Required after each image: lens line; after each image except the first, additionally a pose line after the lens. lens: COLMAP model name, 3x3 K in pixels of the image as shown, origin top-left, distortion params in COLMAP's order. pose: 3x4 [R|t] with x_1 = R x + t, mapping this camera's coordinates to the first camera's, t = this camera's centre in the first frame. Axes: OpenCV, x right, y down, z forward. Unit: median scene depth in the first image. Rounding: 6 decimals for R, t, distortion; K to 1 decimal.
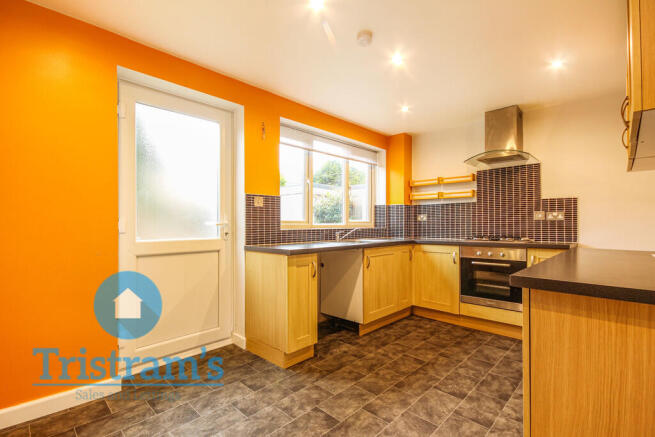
lens RADIAL K [[300.0, 0, 327.5], [0, 300.0, 218.5], [0, 0, 1]] dist [0.000329, -0.000171]
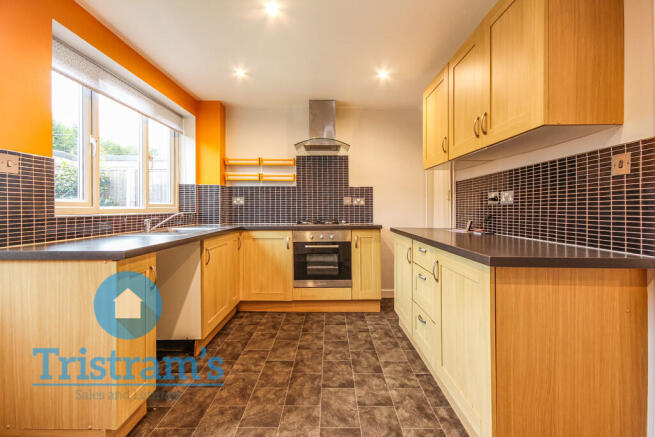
lens RADIAL K [[309.2, 0, 327.7], [0, 309.2, 208.2], [0, 0, 1]] dist [0.002648, 0.000645]
pose [[0.713617, 0.003570, 0.700527, -0.188669], [-0.016664, 0.999791, 0.011880, 0.005169], [-0.700338, -0.020151, 0.713527, 0.209425]]
